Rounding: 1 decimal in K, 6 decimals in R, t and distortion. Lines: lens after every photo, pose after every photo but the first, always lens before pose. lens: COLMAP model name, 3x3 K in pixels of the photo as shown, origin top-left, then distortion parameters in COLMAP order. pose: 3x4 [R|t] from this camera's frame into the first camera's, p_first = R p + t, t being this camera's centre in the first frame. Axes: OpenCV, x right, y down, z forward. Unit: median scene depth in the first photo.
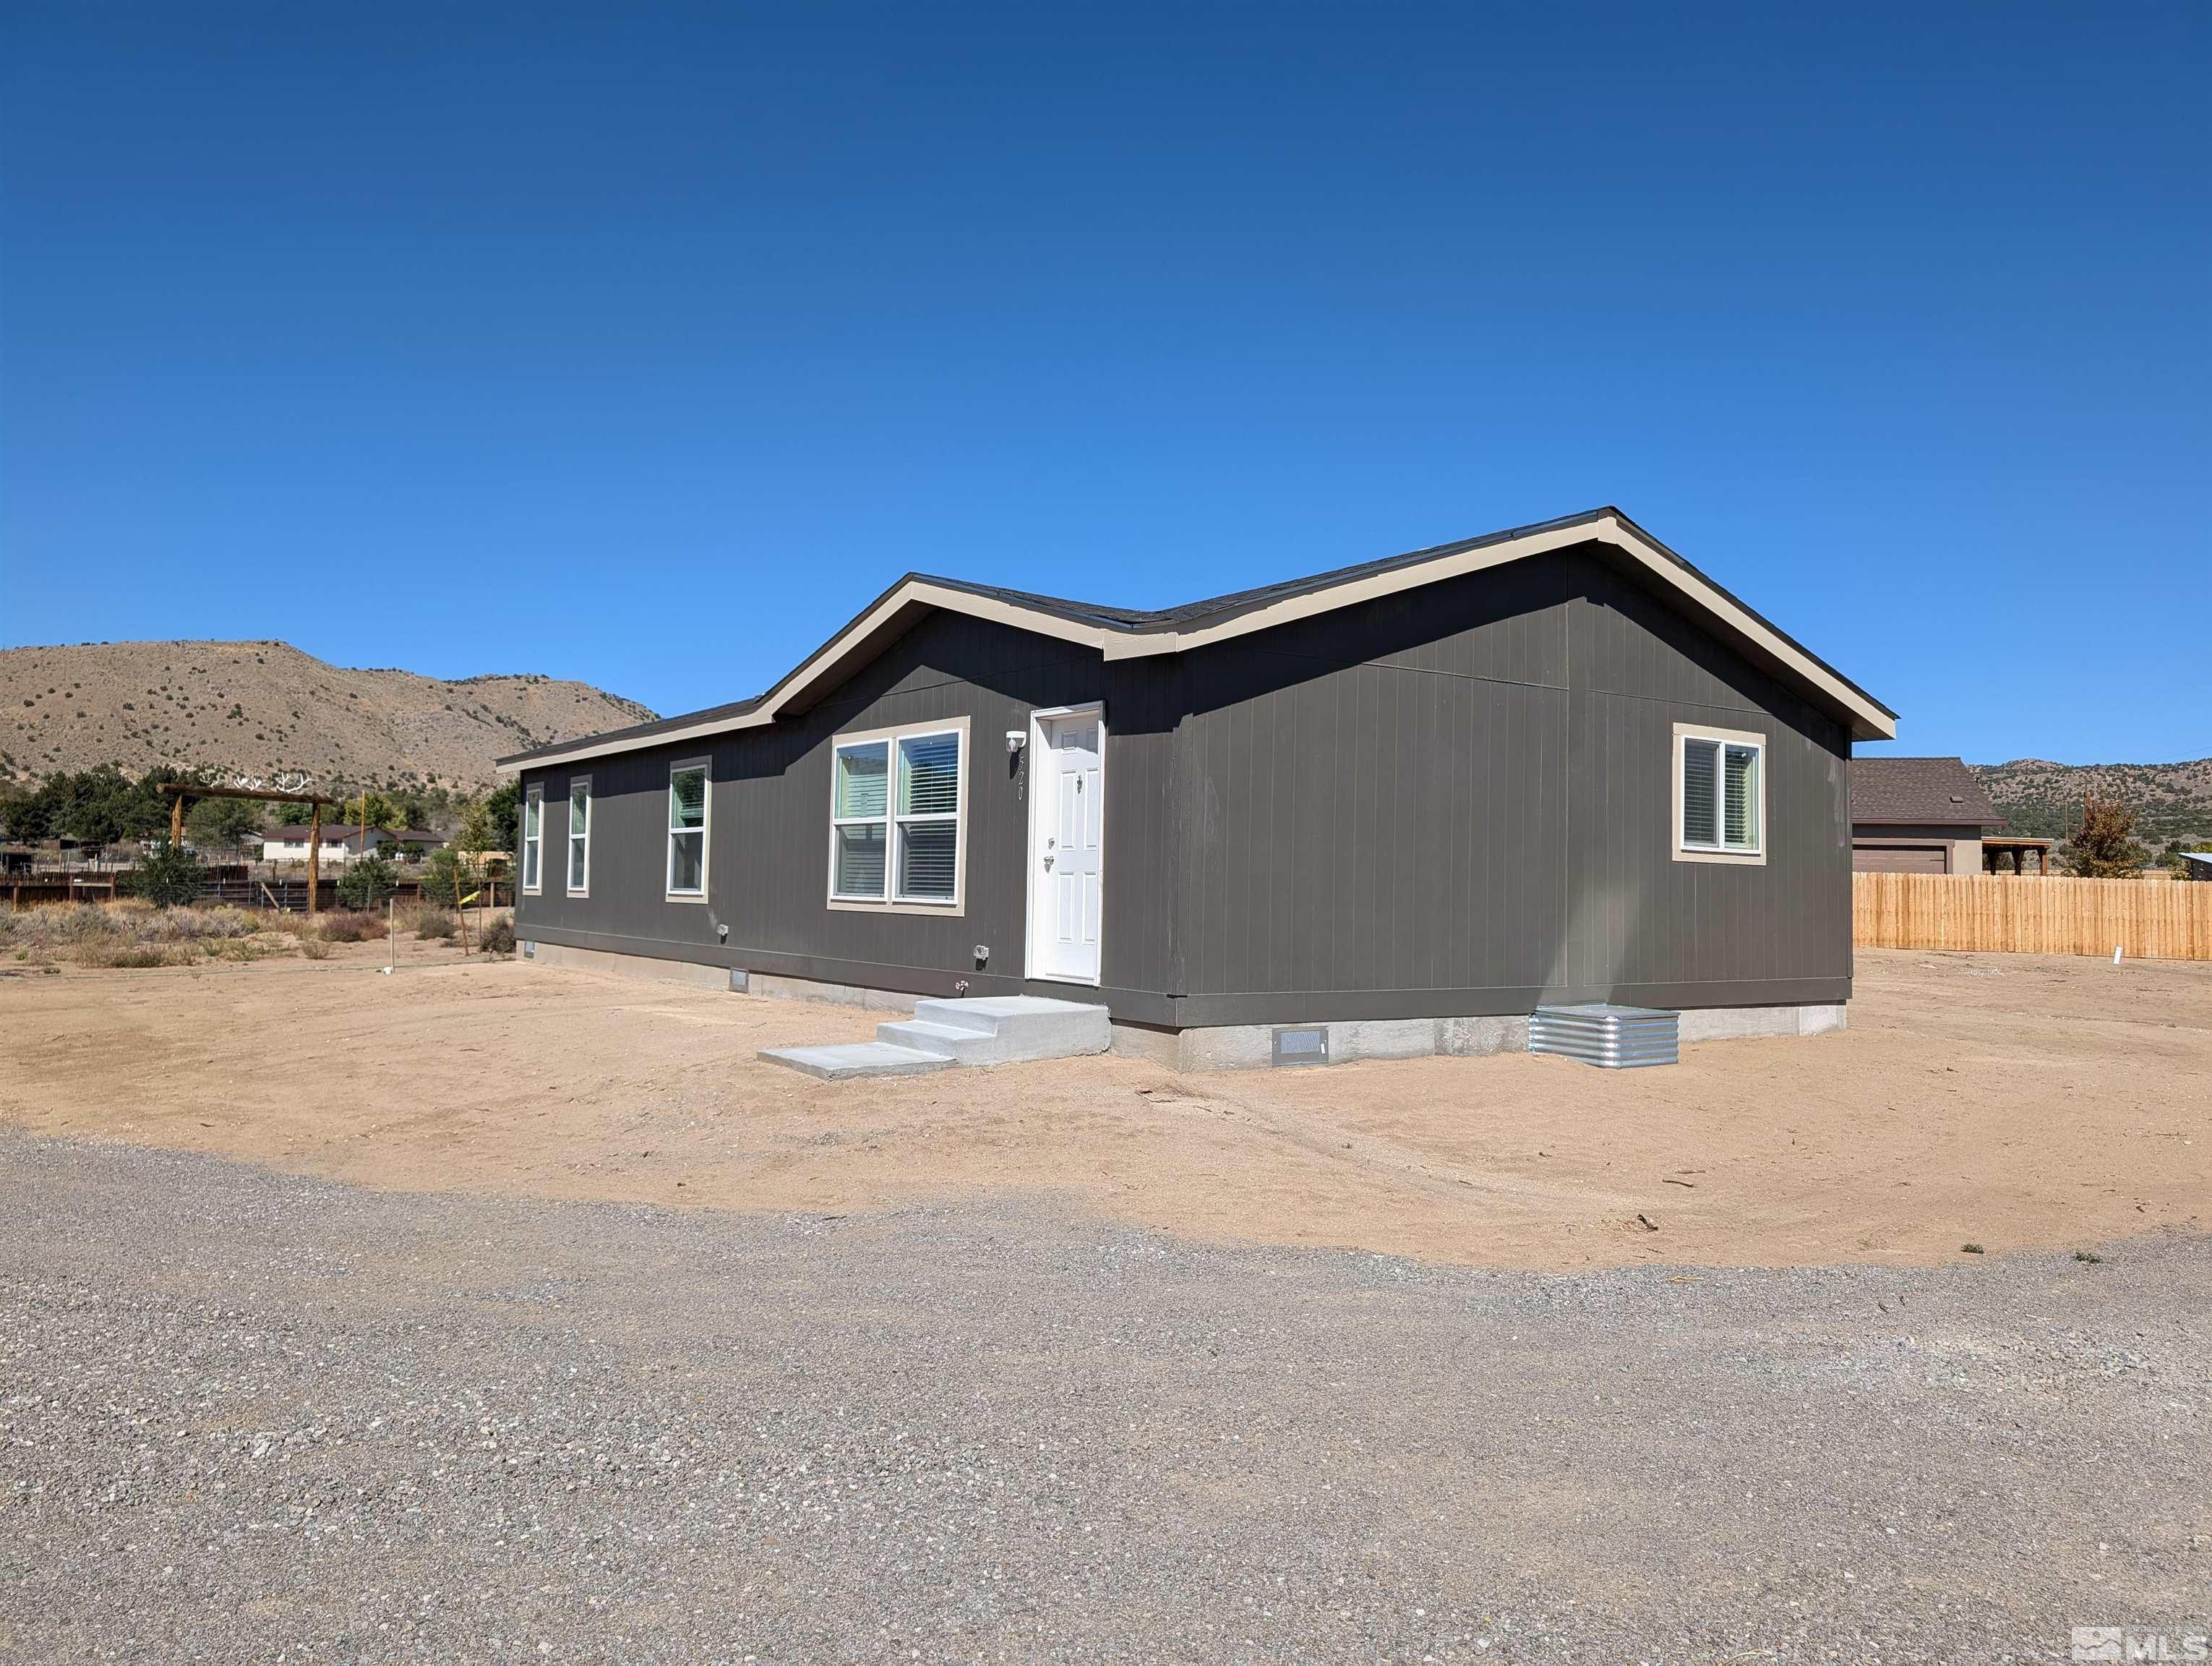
lens RADIAL K [[1600.9, 0, 1106.3], [0, 1600.9, 799.2], [0, 0, 1]] dist [0.066754, -0.000986]
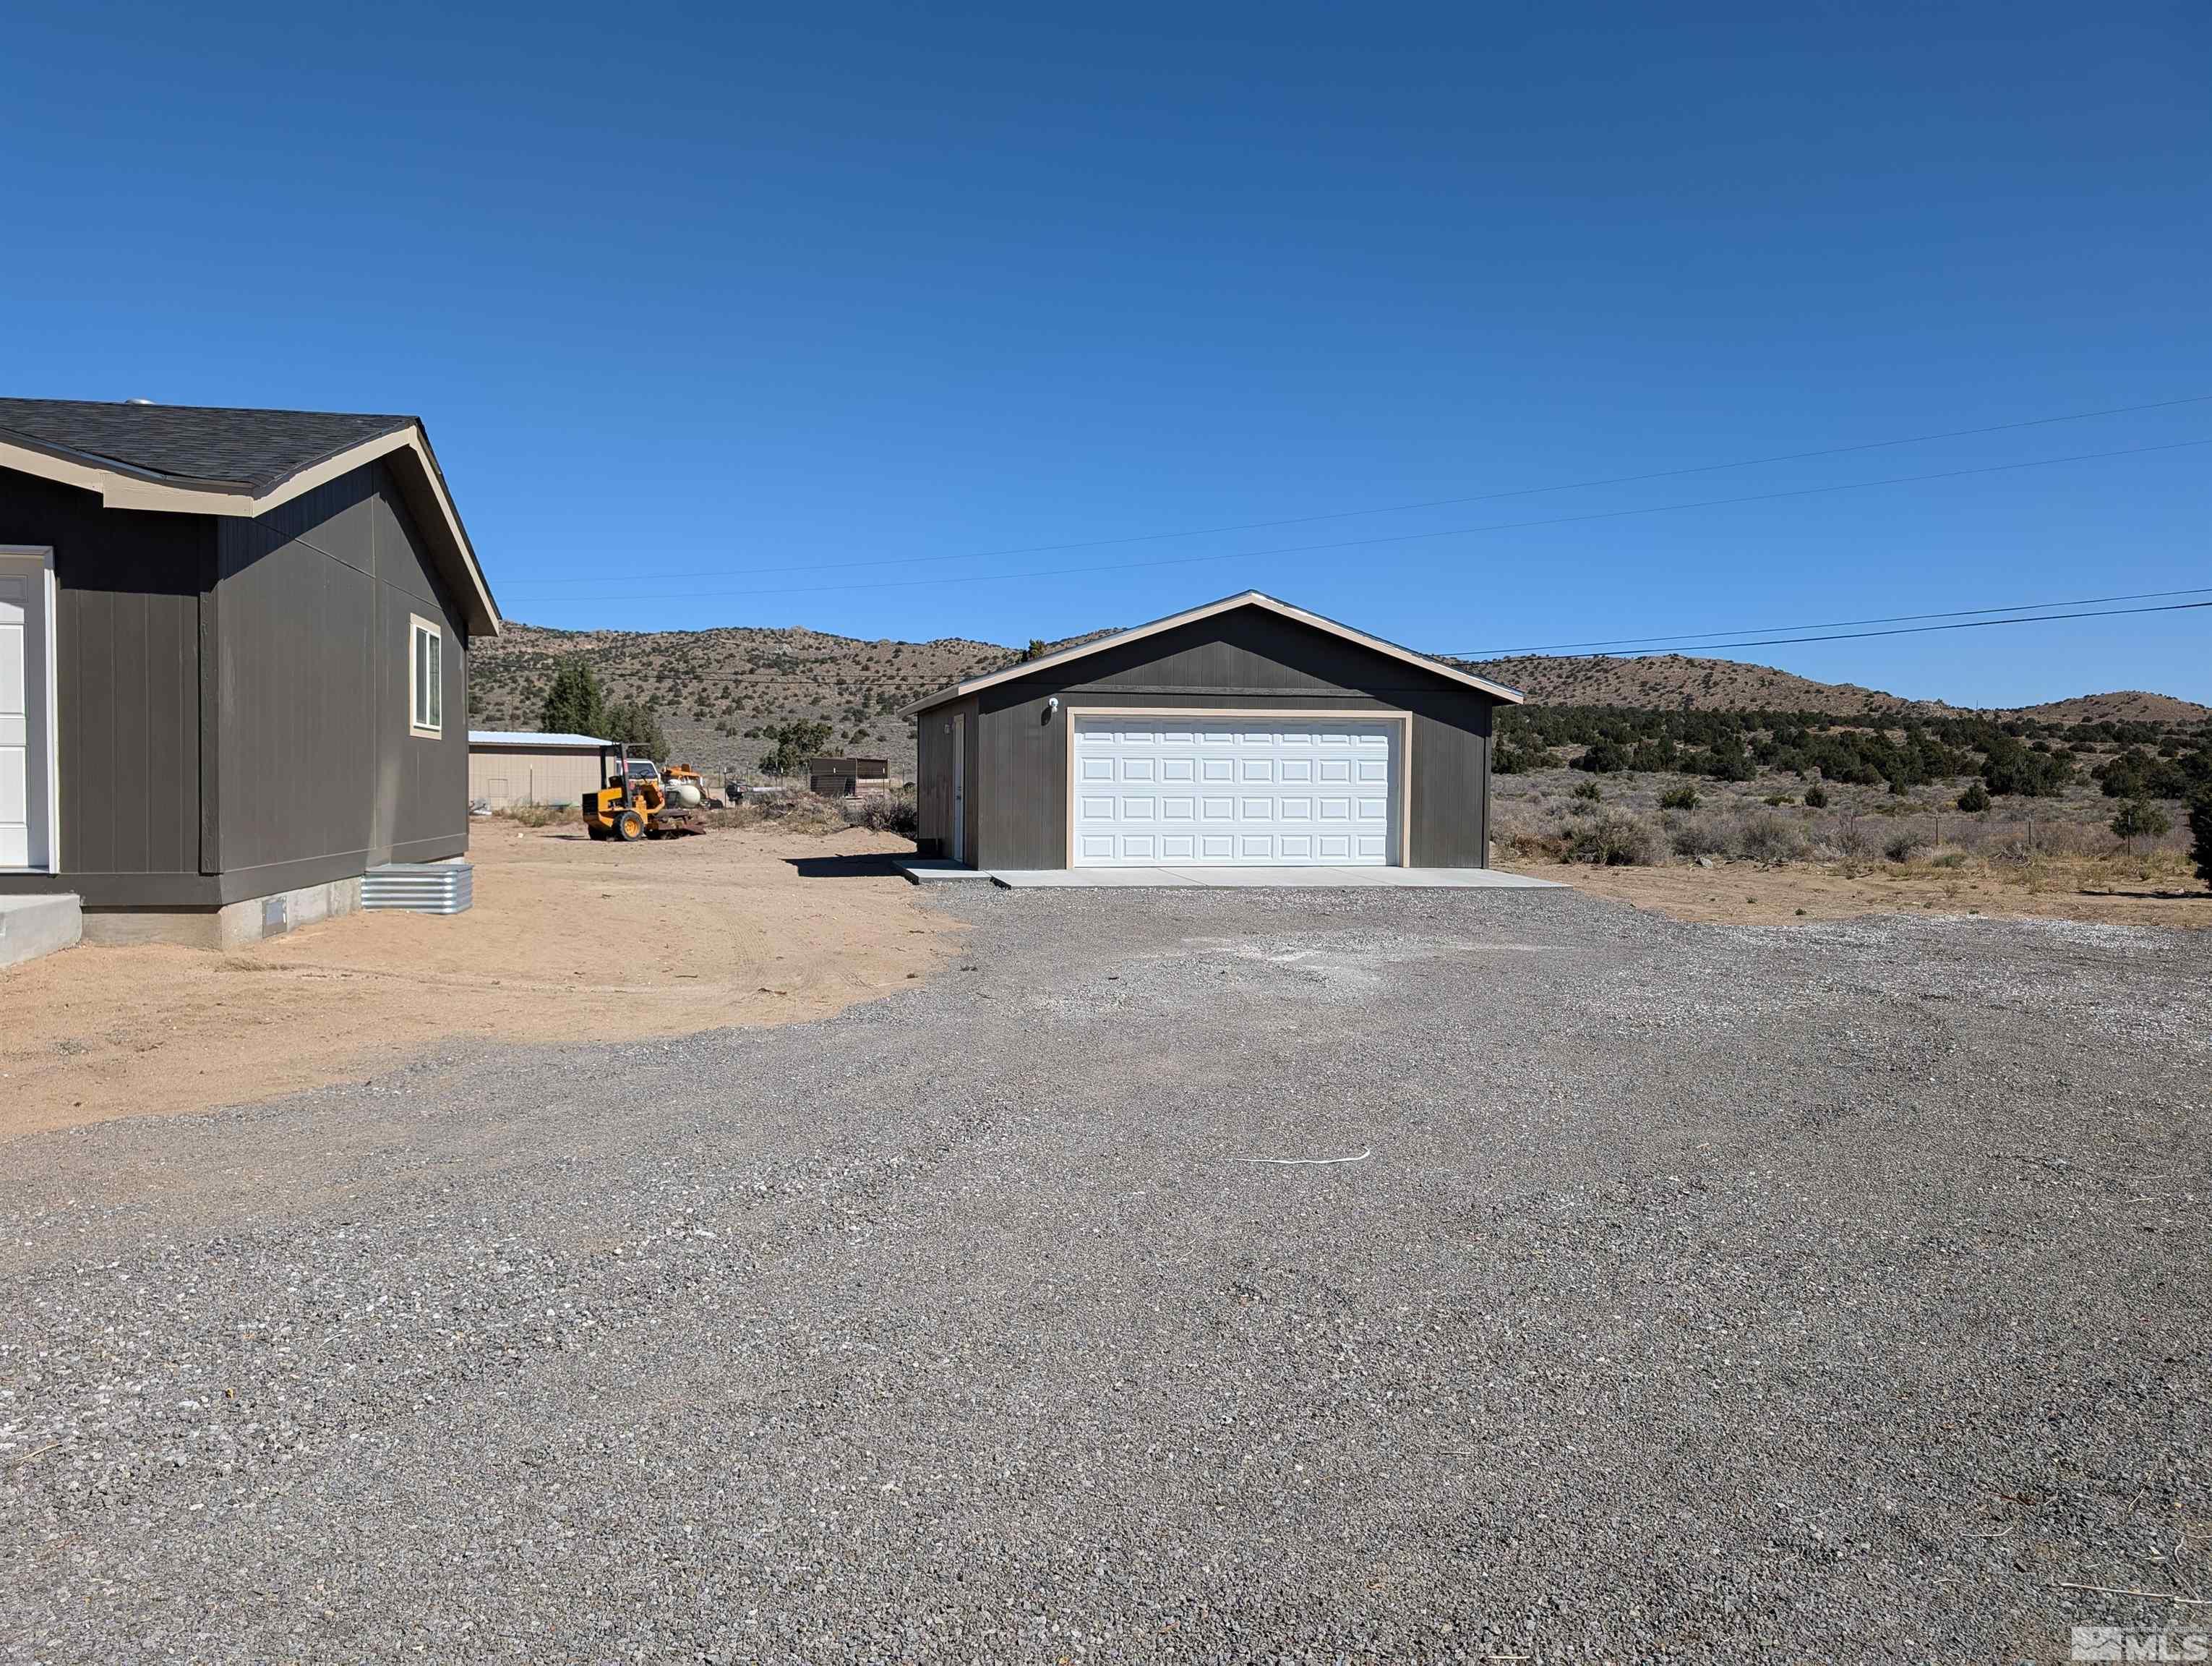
lens RADIAL K [[1582.1, 0, 1102.4], [0, 1582.1, 811.4], [0, 0, 1]] dist [0.009961, -0.006458]
pose [[0.413102, -0.031617, 0.910136, -0.479609], [-0.049172, 0.997165, 0.056959, 0.004133], [-0.909357, -0.068283, 0.410376, 0.099310]]
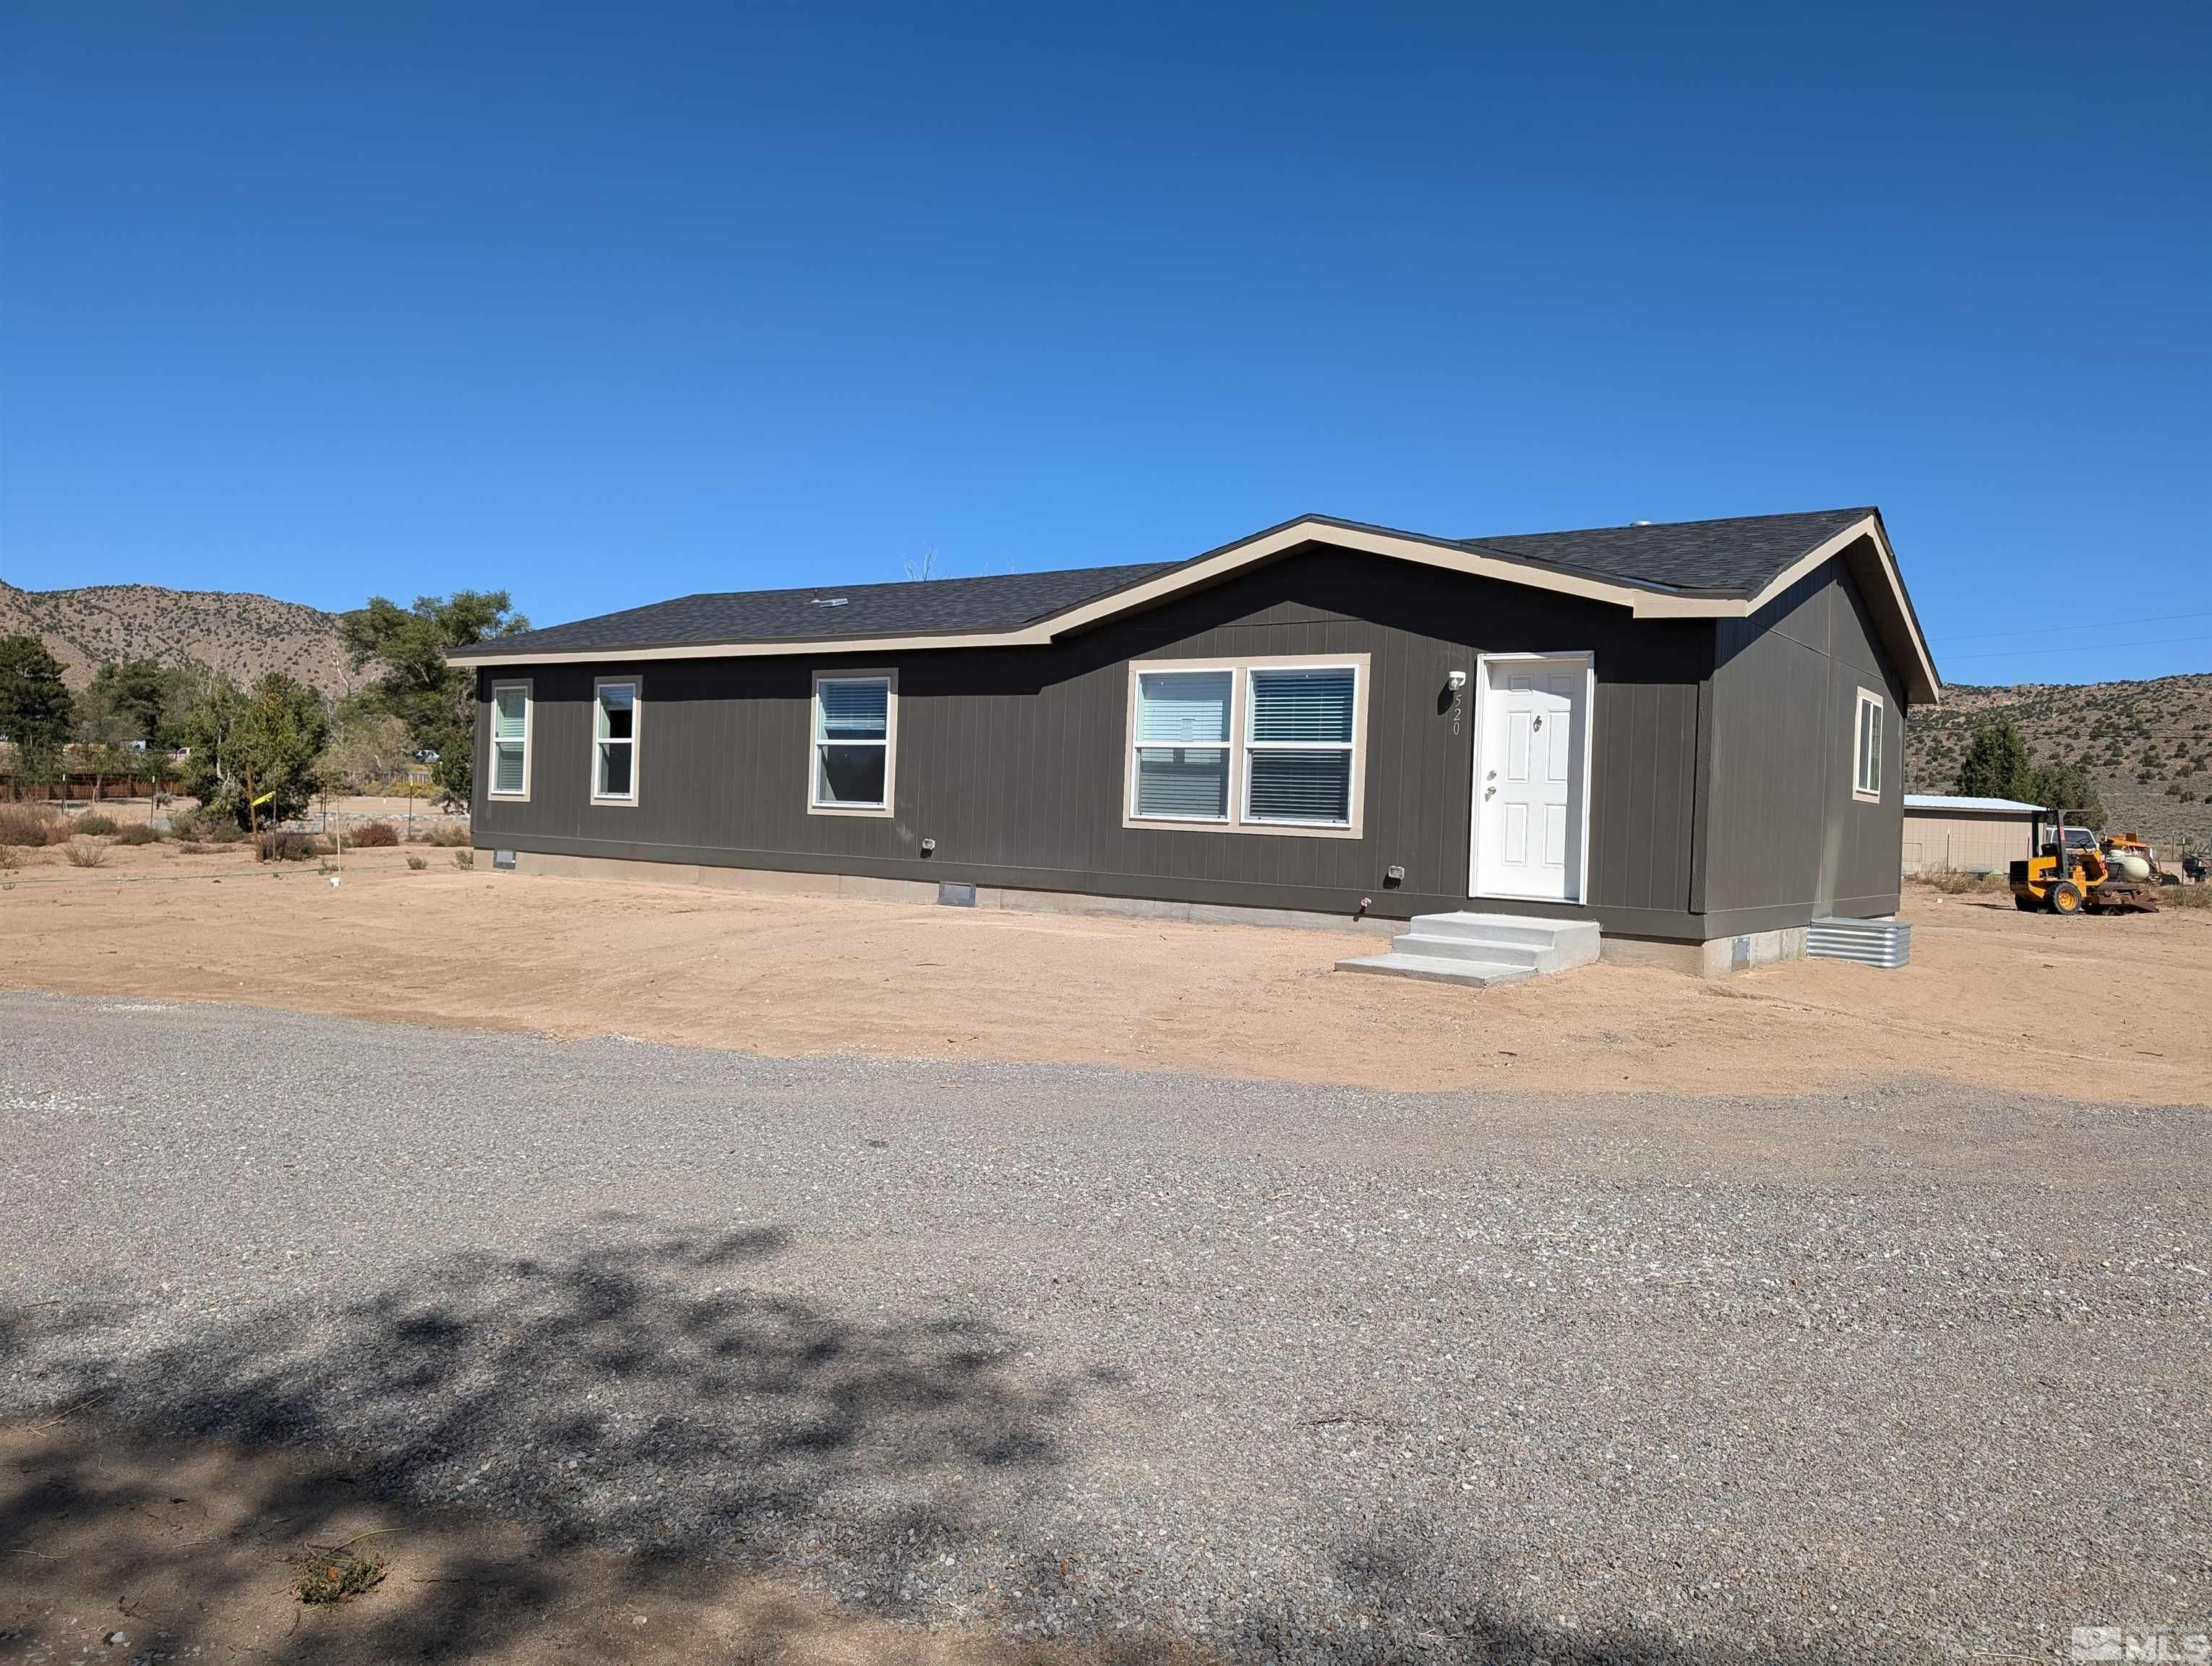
lens RADIAL K [[1582.1, 0, 1102.4], [0, 1582.1, 811.4], [0, 0, 1]] dist [0.009961, -0.006458]
pose [[0.950379, 0.018455, 0.310546, -0.579572], [-0.037961, 0.997659, 0.056885, 0.000471], [-0.308769, -0.065851, 0.948855, 0.037703]]
